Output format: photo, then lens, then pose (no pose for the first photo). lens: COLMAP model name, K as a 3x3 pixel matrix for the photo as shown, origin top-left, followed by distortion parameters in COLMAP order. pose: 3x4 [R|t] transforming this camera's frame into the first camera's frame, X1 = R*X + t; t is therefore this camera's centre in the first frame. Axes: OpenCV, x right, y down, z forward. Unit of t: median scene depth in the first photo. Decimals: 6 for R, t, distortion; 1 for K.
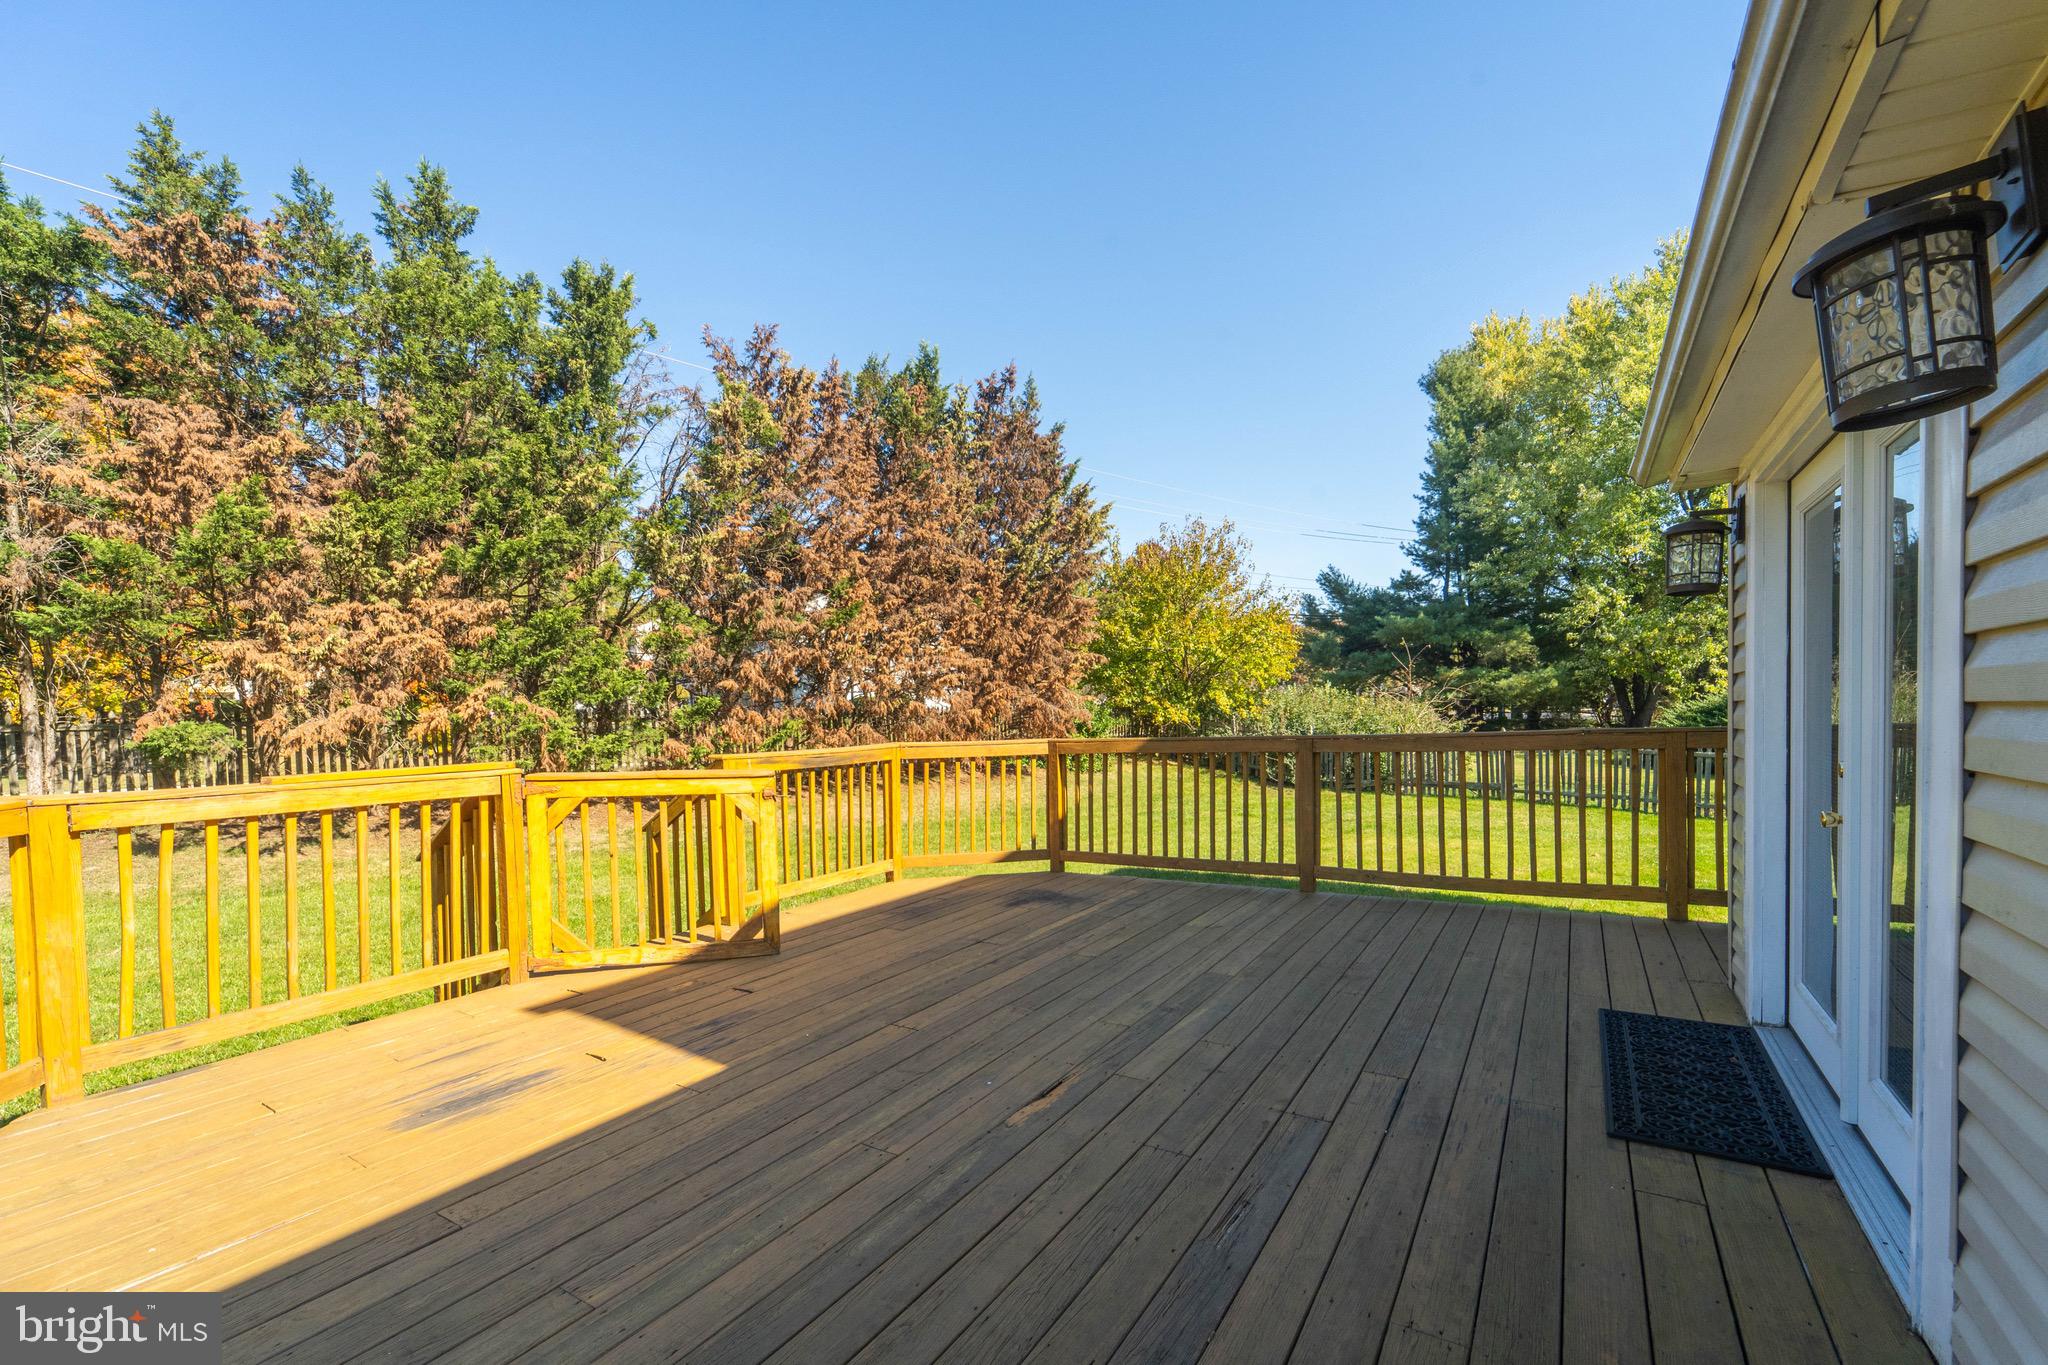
lens RADIAL K [[862.7, 0, 990.4], [0, 862.7, 683.3], [0, 0, 1]] dist [-0.000740, -0.000272]
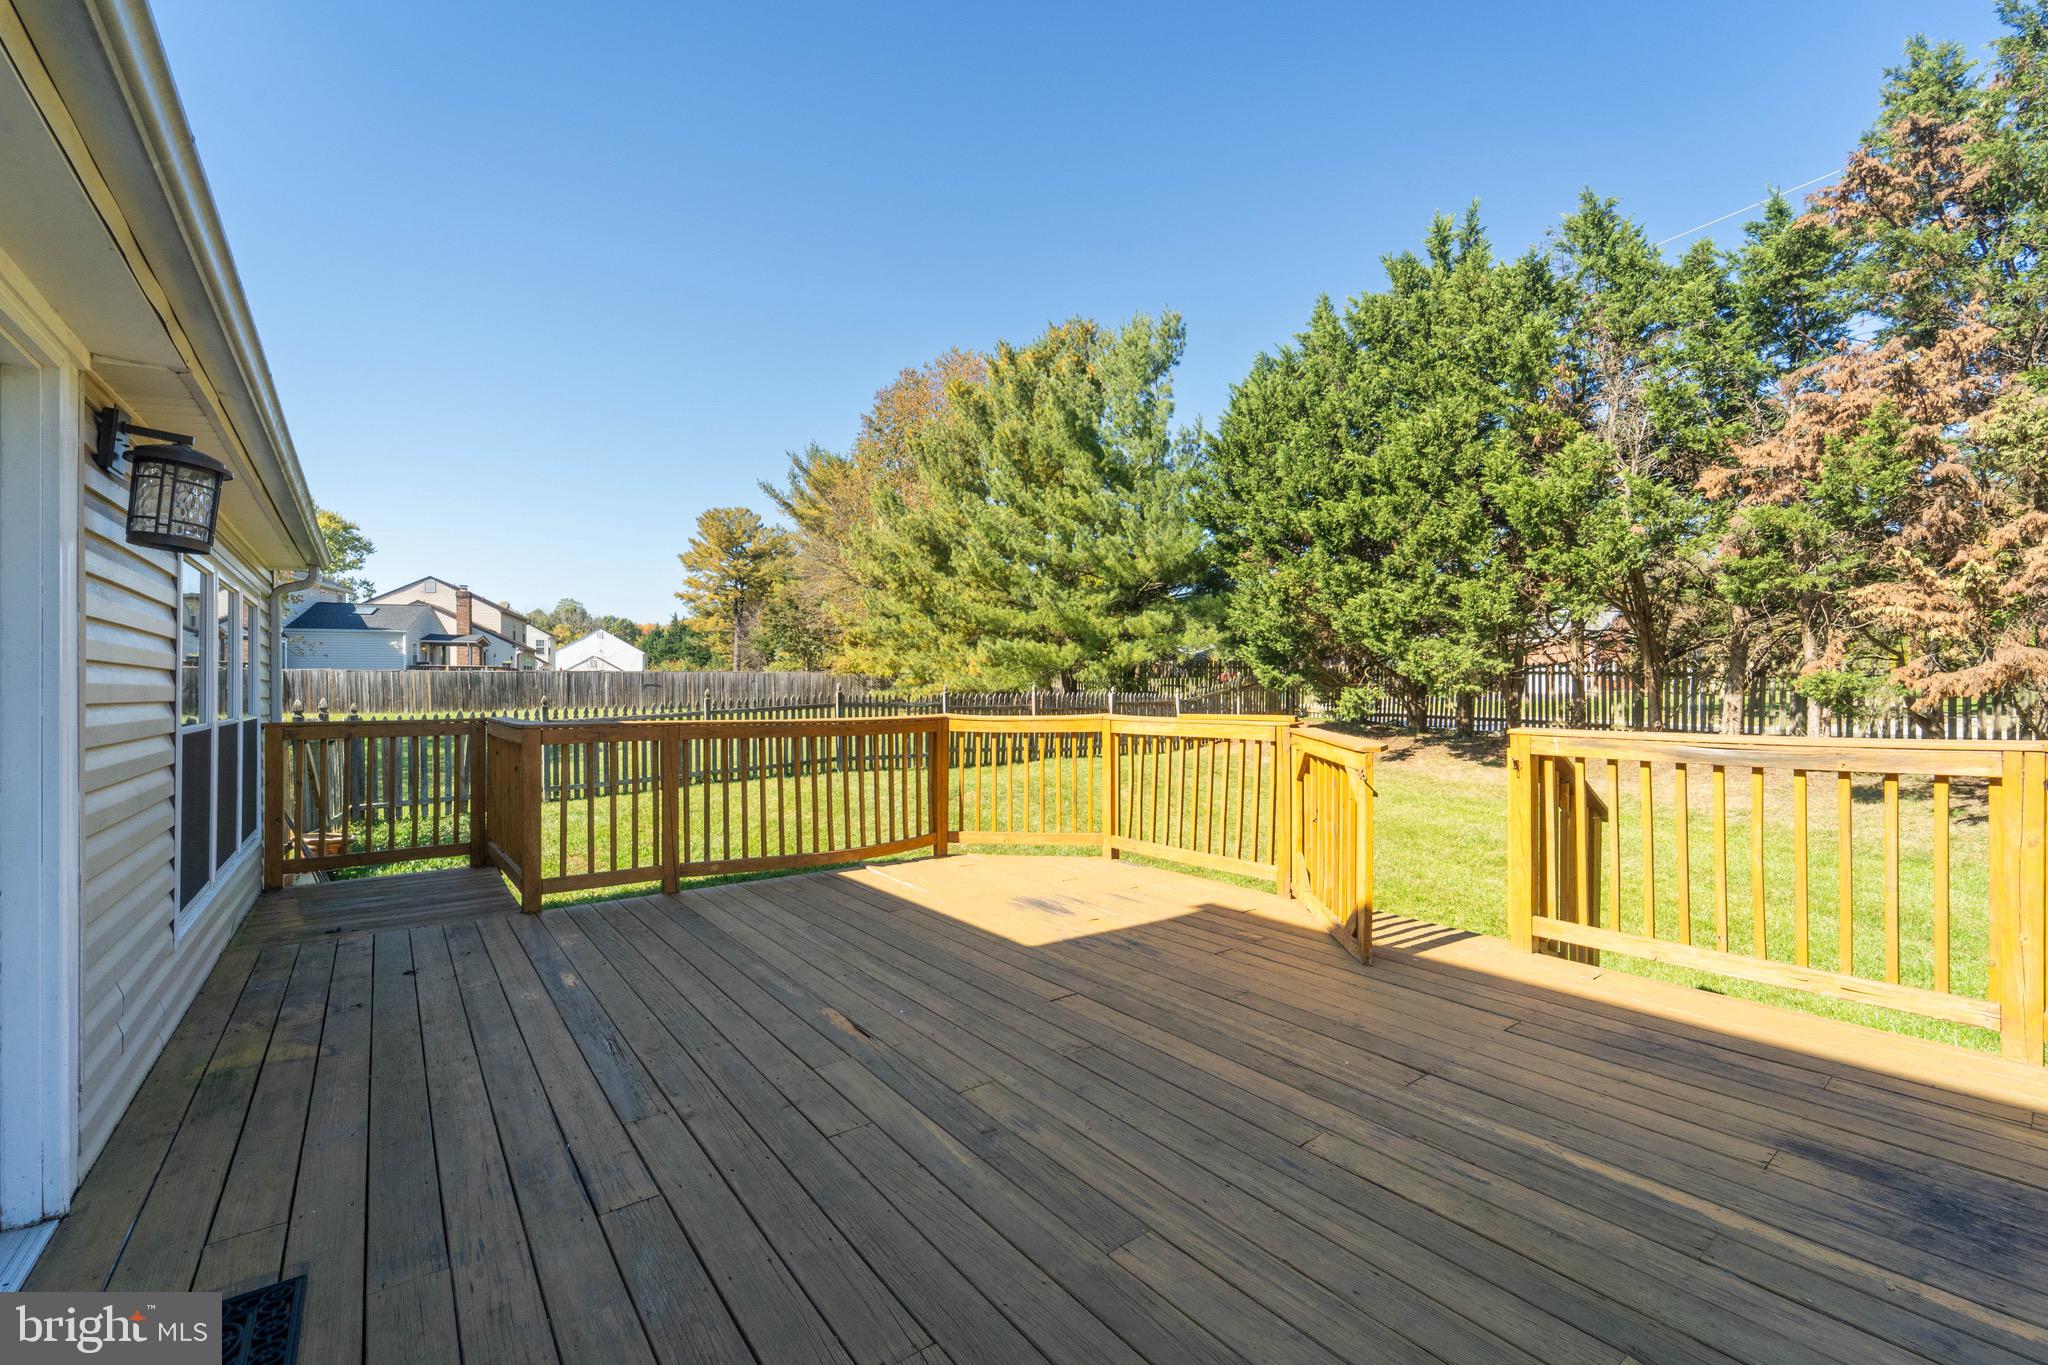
lens RADIAL K [[862.7, 0, 990.4], [0, 862.7, 683.3], [0, 0, 1]] dist [-0.000740, -0.000272]
pose [[-0.352409, 0.022084, -0.935586, 0.807838], [0.051382, 0.998670, 0.004219, 0.035878], [0.934435, -0.046586, -0.353075, 1.244849]]
